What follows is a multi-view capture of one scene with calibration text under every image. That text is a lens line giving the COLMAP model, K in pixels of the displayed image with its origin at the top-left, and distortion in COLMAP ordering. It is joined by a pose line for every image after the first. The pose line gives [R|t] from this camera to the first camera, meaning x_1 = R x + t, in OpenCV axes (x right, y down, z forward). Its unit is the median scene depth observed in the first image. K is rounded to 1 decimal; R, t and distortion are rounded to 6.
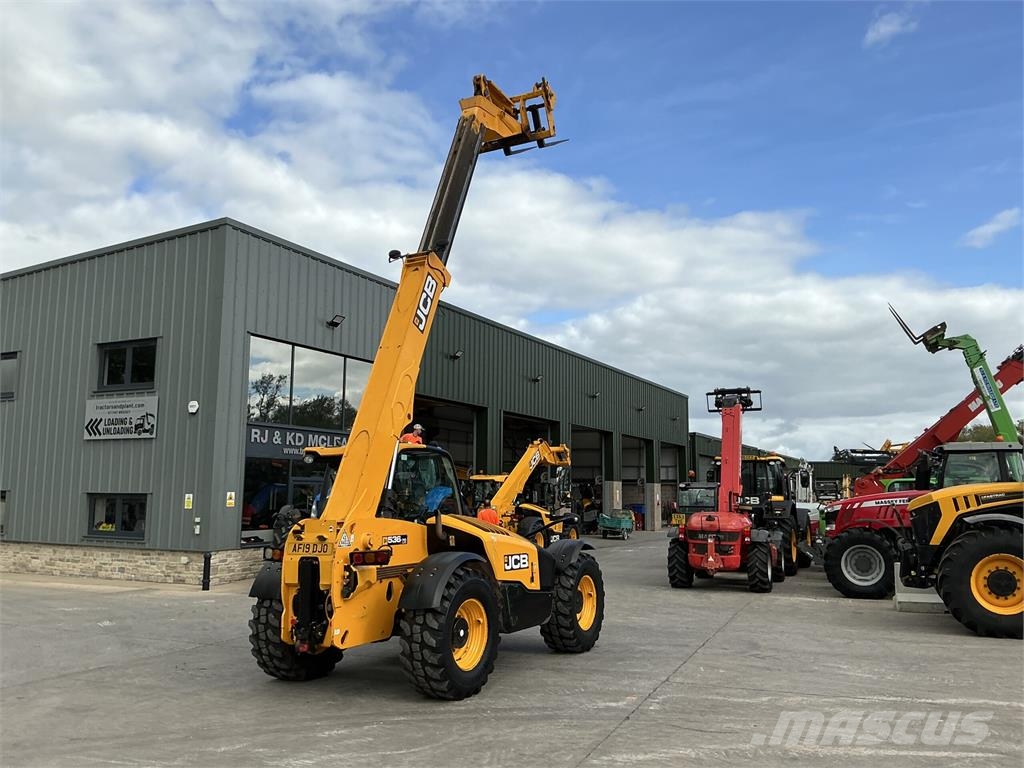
lens RADIAL K [[853.0, 0, 512.4], [0, 853.0, 384.9], [0, 0, 1]] dist [0.142531, -0.302080]
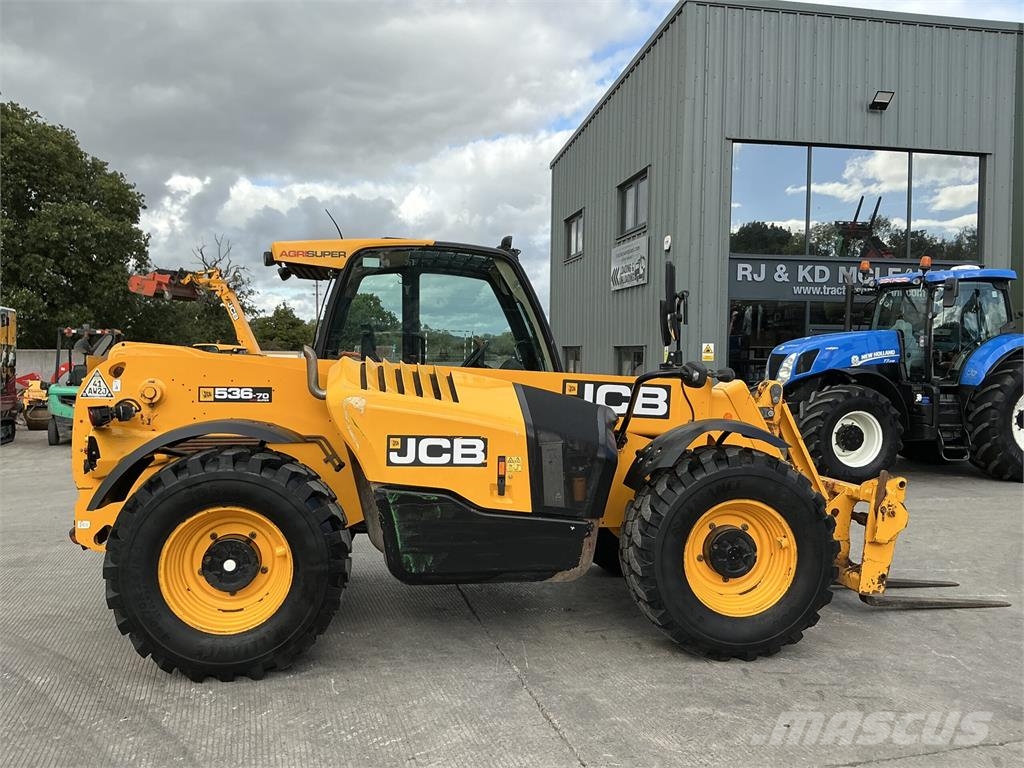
lens RADIAL K [[846.6, 0, 510.6], [0, 846.6, 386.8], [0, 0, 1]] dist [0.142023, -0.288066]
pose [[0.596994, 0.029553, -0.801701, 0.226737], [0.095514, 0.989595, 0.107605, 0.064545], [0.796539, -0.140813, 0.587960, 0.399345]]
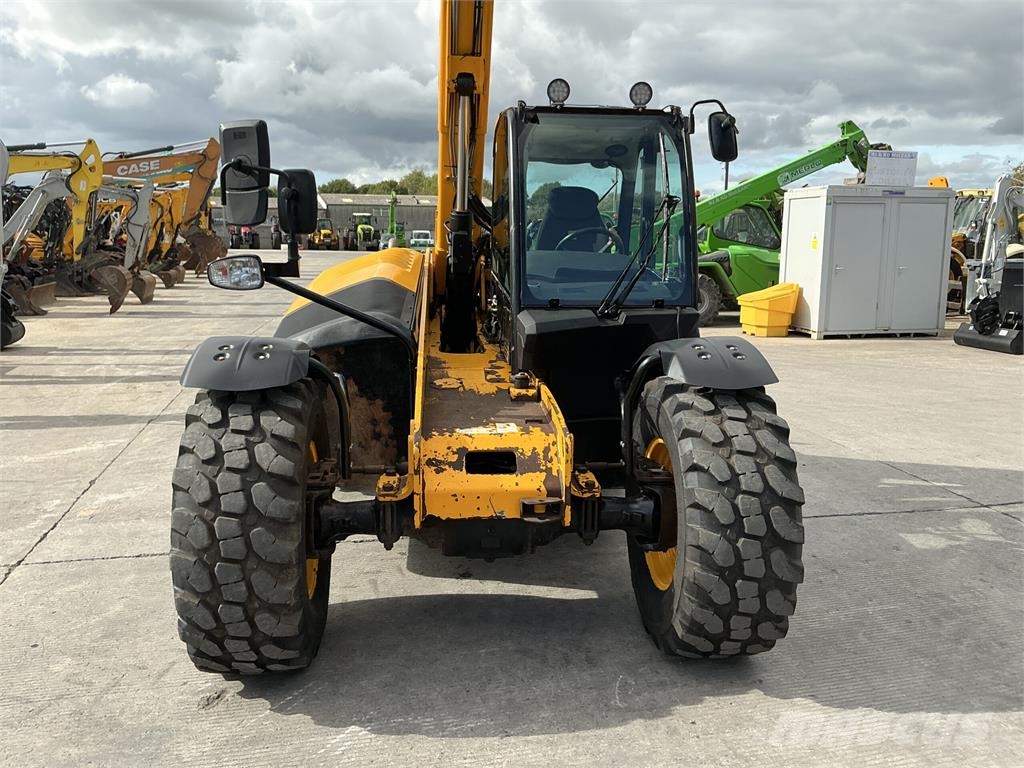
lens RADIAL K [[852.6, 0, 511.2], [0, 852.6, 386.6], [0, 0, 1]] dist [0.097903, -0.193520]
pose [[-0.834091, 0.089905, -0.544251, 0.102481], [0.065116, 0.995778, 0.064699, 0.114101], [0.547770, 0.018525, -0.836424, 0.821588]]
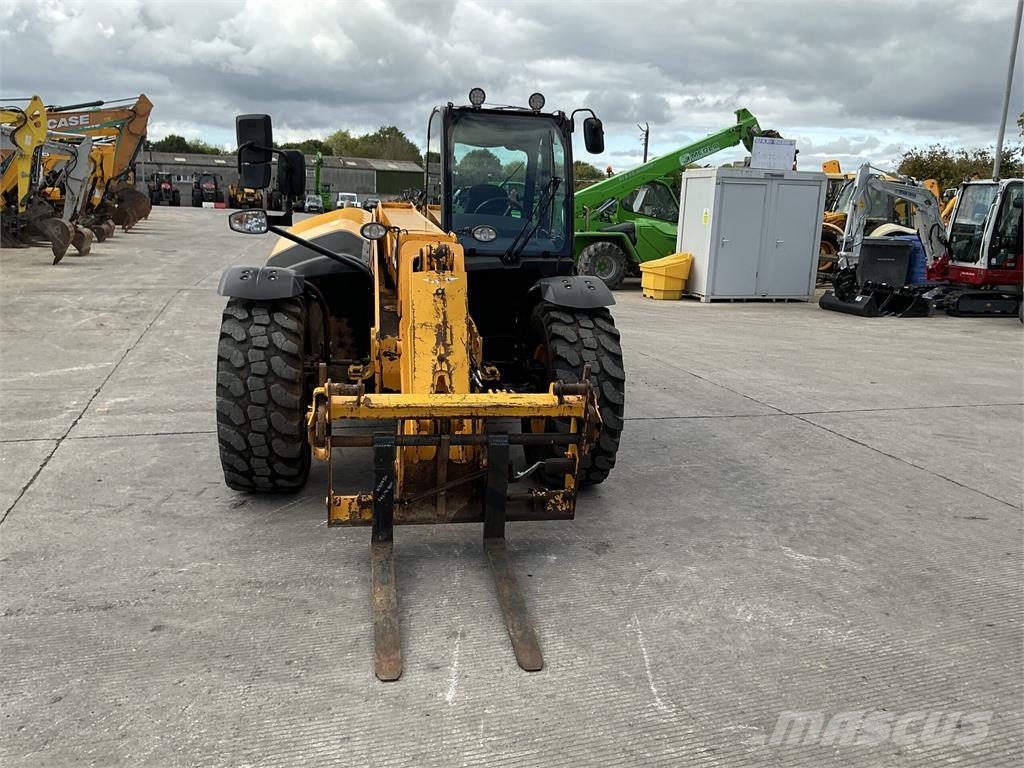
lens RADIAL K [[846.6, 0, 510.6], [0, 846.6, 386.8], [0, 0, 1]] dist [0.142023, -0.288066]
pose [[-0.785664, 0.098062, -0.610832, 0.159322], [0.041446, 0.993482, 0.106183, 0.125441], [0.617264, 0.058107, -0.784608, 0.904867]]
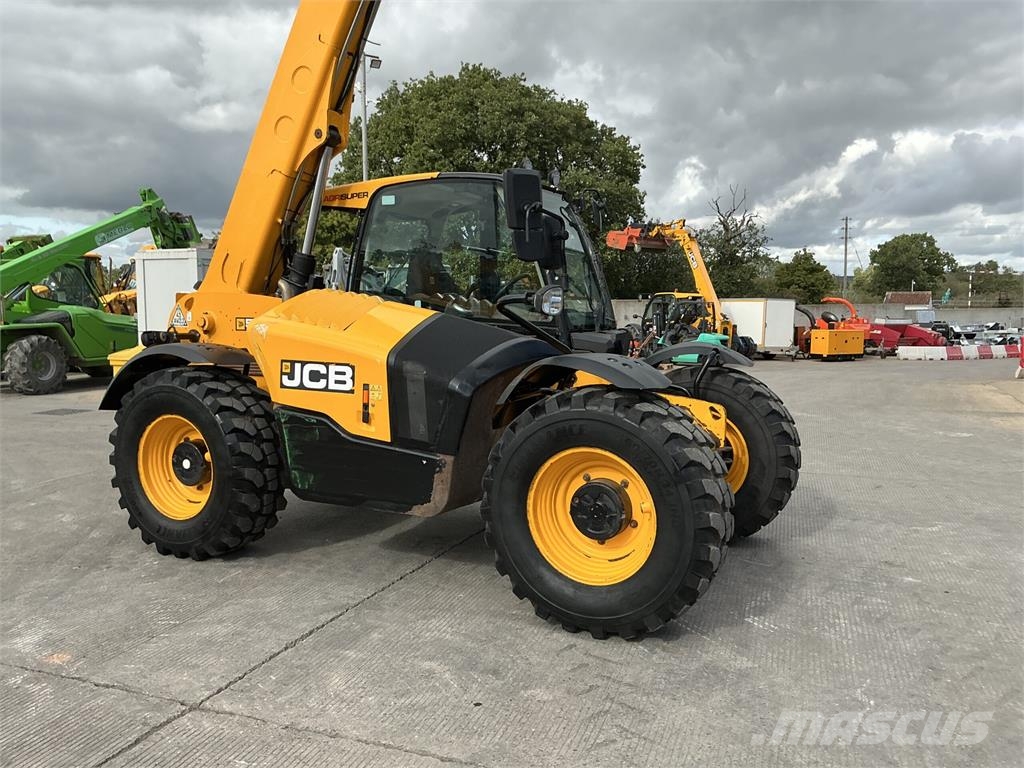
lens RADIAL K [[848.3, 0, 512.9], [0, 848.3, 379.6], [0, 0, 1]] dist [0.137363, -0.281691]
pose [[0.012819, 0.082298, -0.996525, 0.278875], [0.129465, 0.988082, 0.083266, 0.096705], [0.991501, -0.130082, 0.002012, 0.595621]]
